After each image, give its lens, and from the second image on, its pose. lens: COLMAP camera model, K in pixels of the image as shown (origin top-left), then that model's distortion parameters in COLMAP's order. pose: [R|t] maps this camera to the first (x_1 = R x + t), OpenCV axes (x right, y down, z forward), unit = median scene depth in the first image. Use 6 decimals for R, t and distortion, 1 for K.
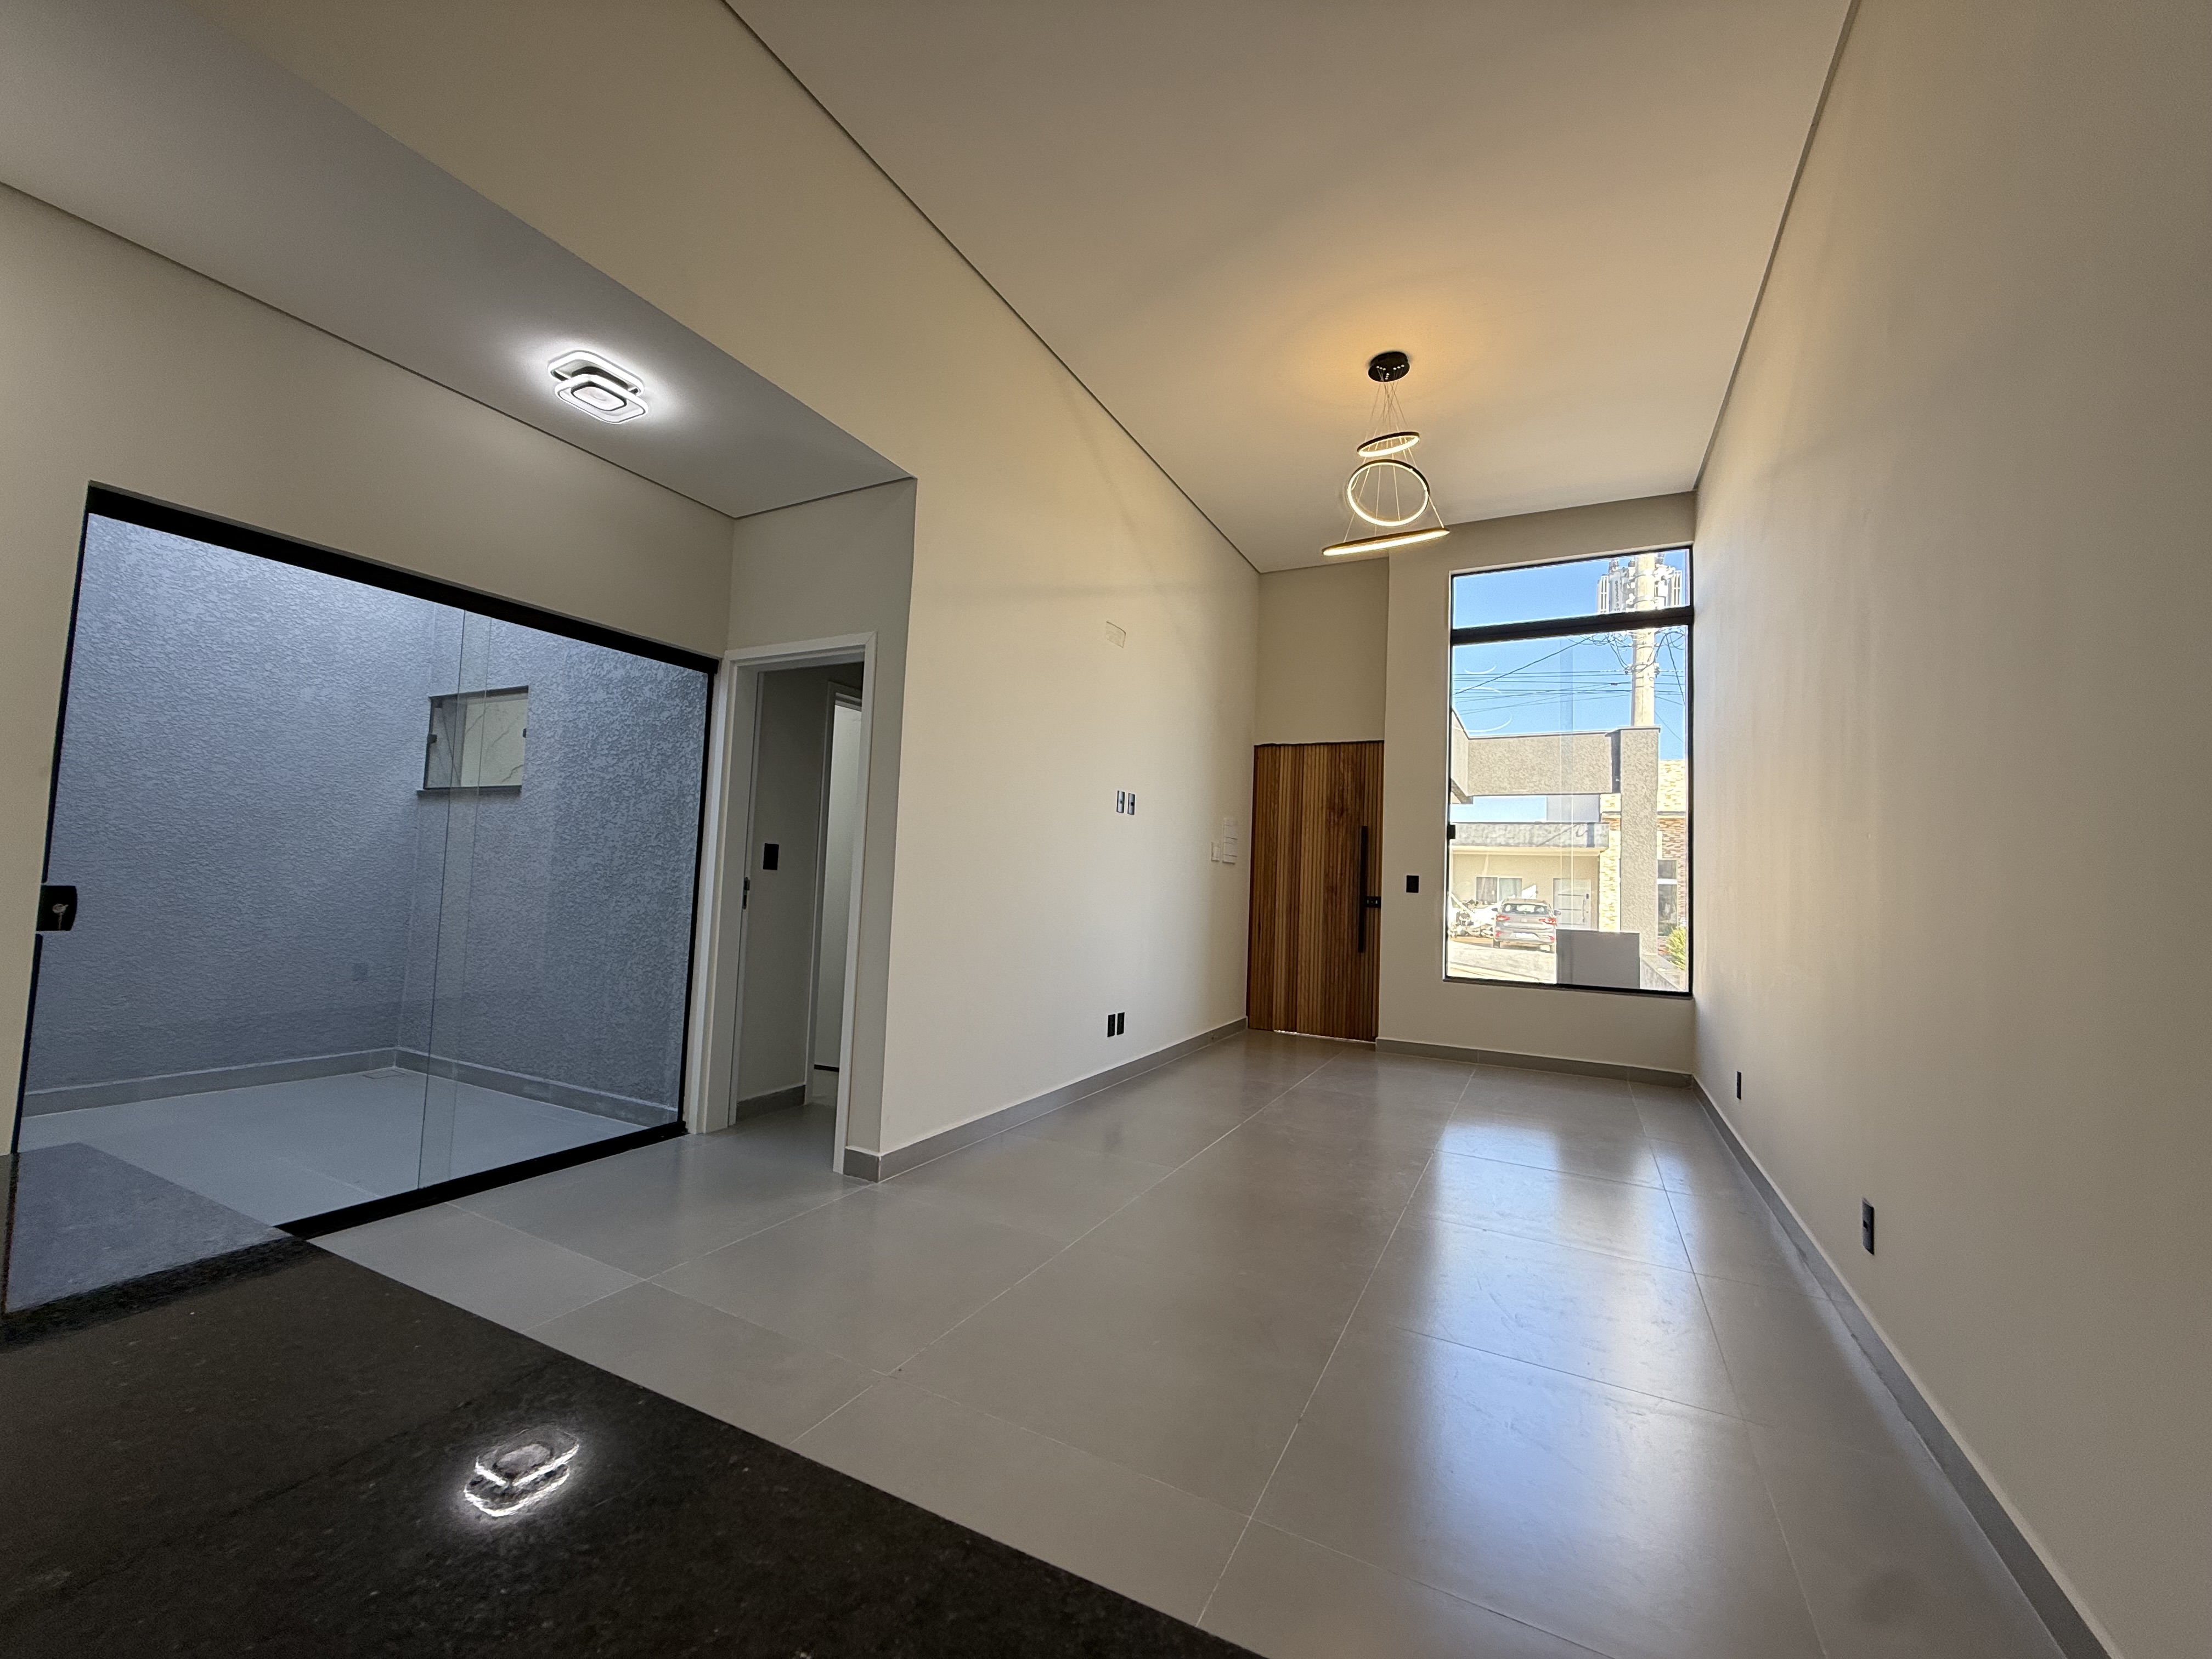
lens RADIAL K [[876.6, 0, 1101.1], [0, 876.6, 826.8], [0, 0, 1]] dist [0.000922, -0.000478]
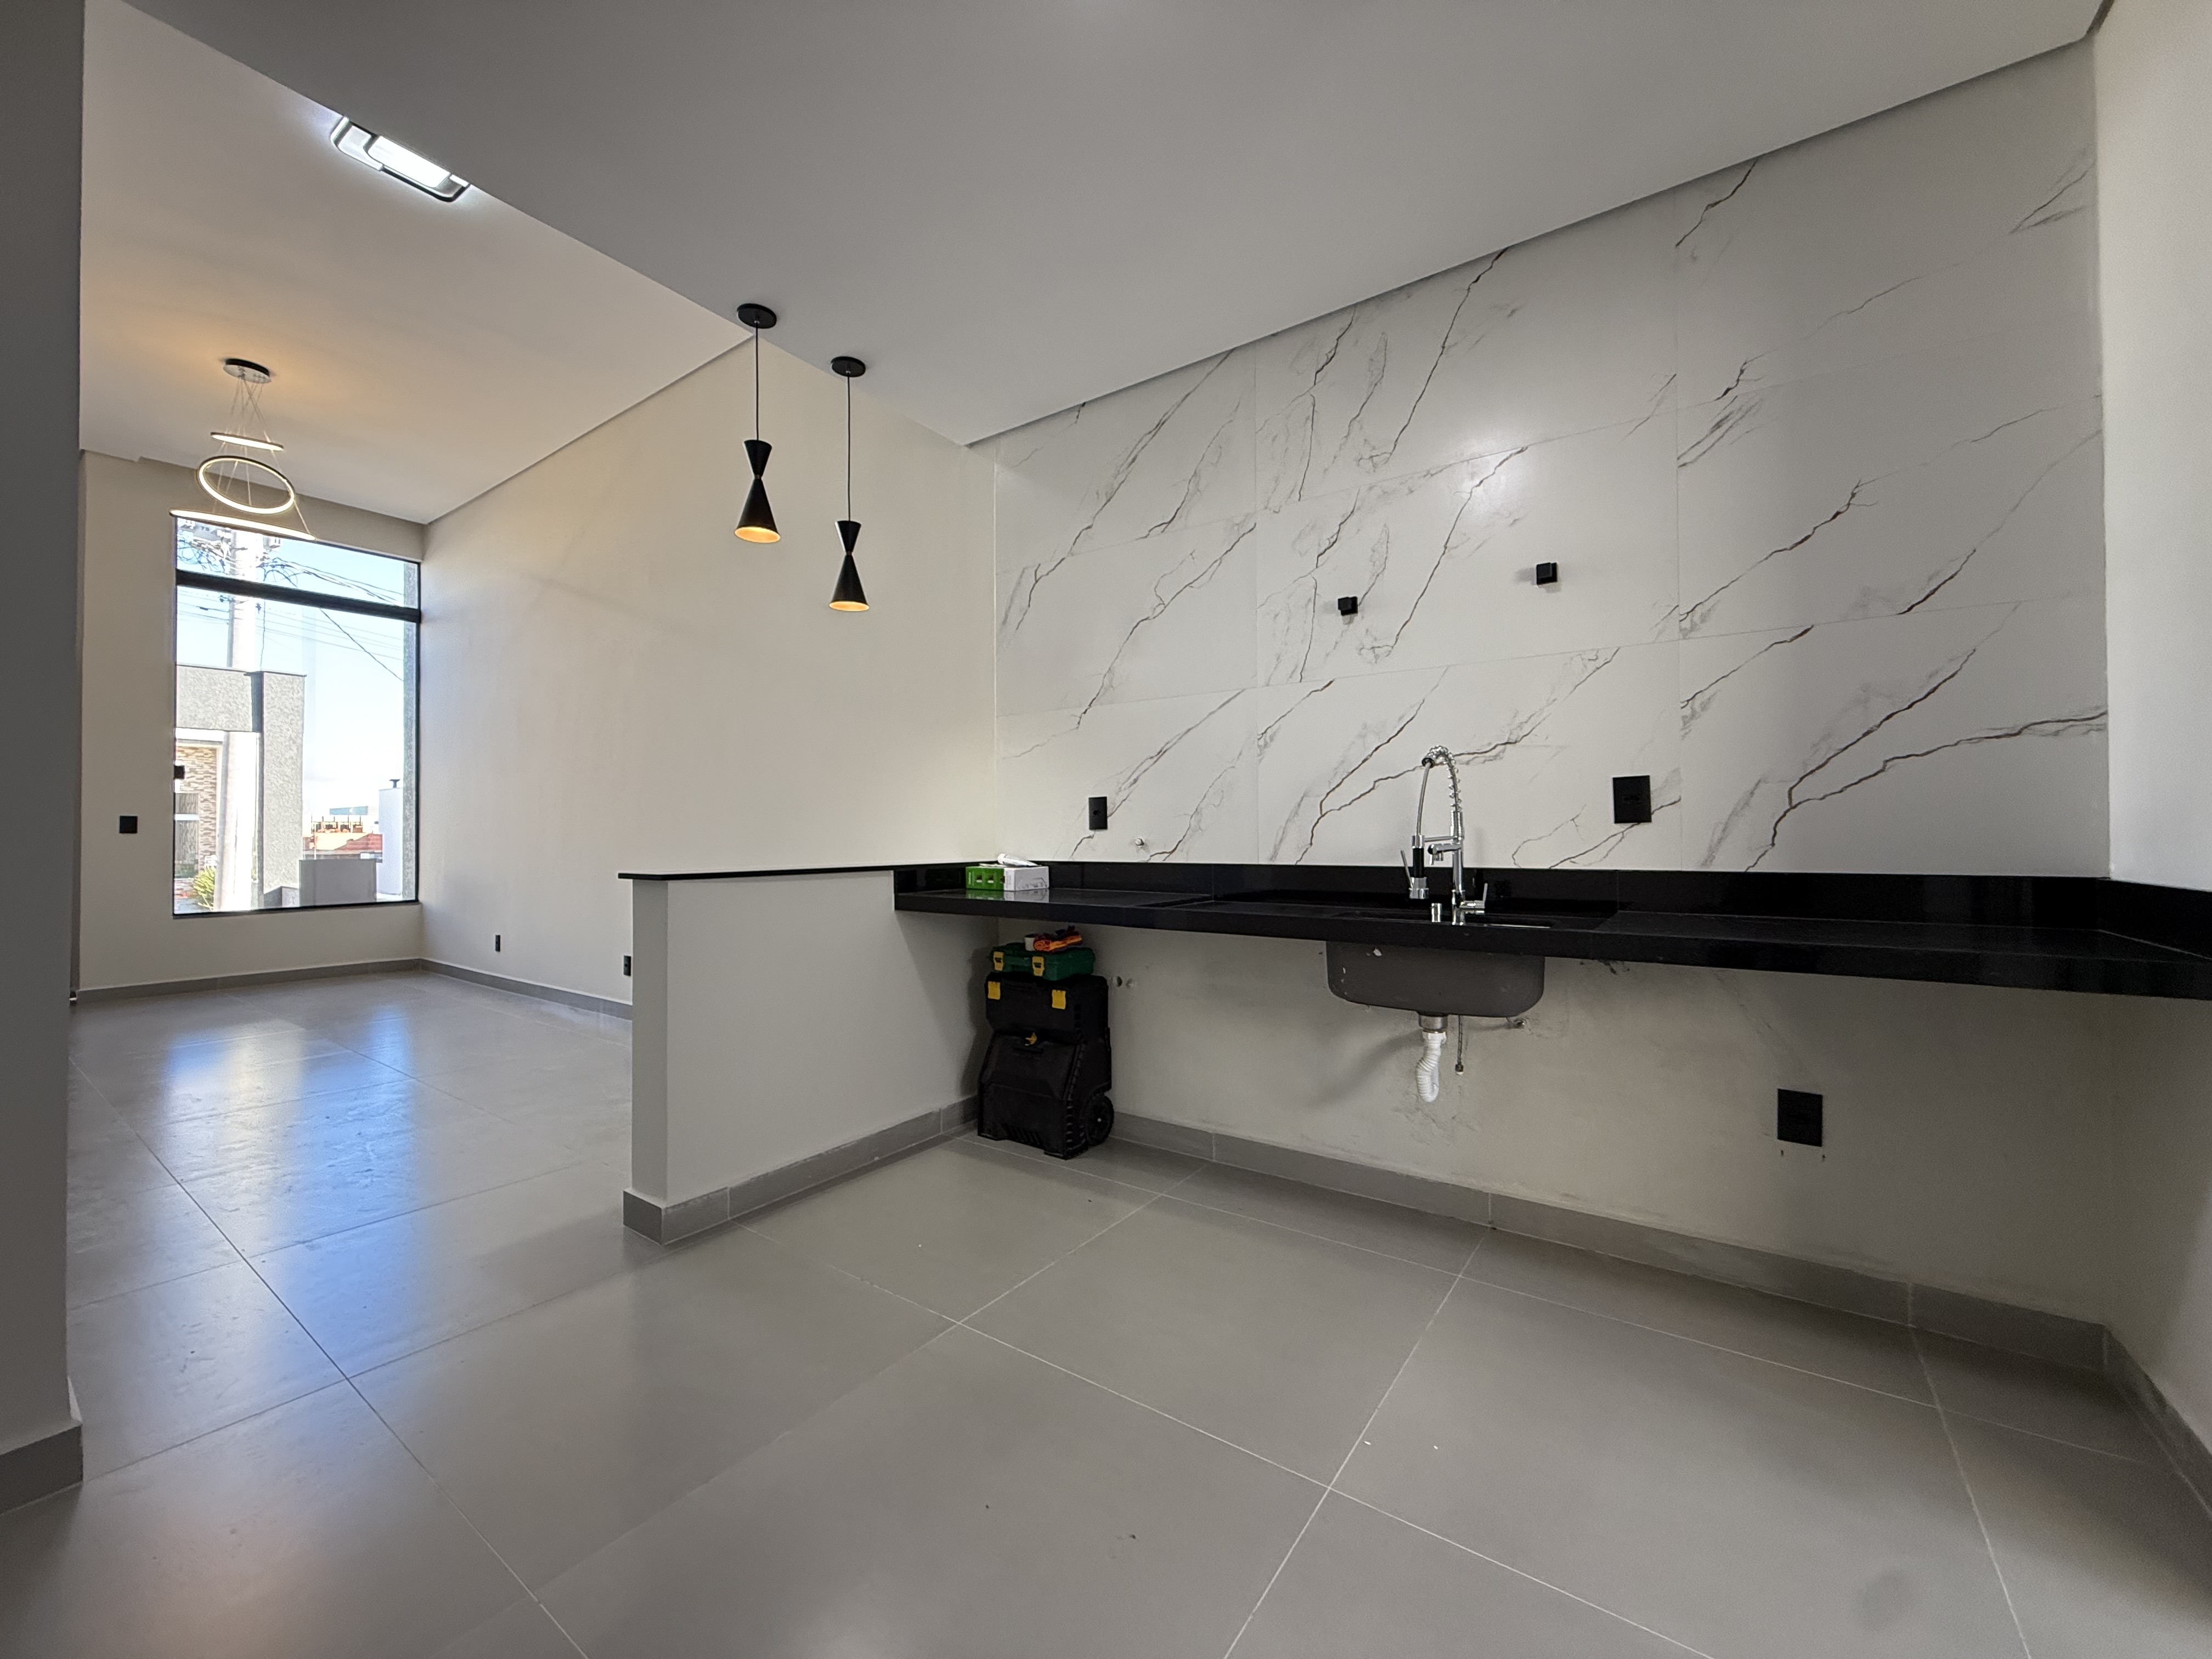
lens RADIAL K [[876.6, 0, 1101.1], [0, 876.6, 826.8], [0, 0, 1]] dist [0.000922, -0.000478]
pose [[0.141187, -0.028052, 0.989585, -0.485444], [-0.048824, 0.998185, 0.035262, -0.020373], [-0.988778, -0.053294, 0.139562, -0.213203]]
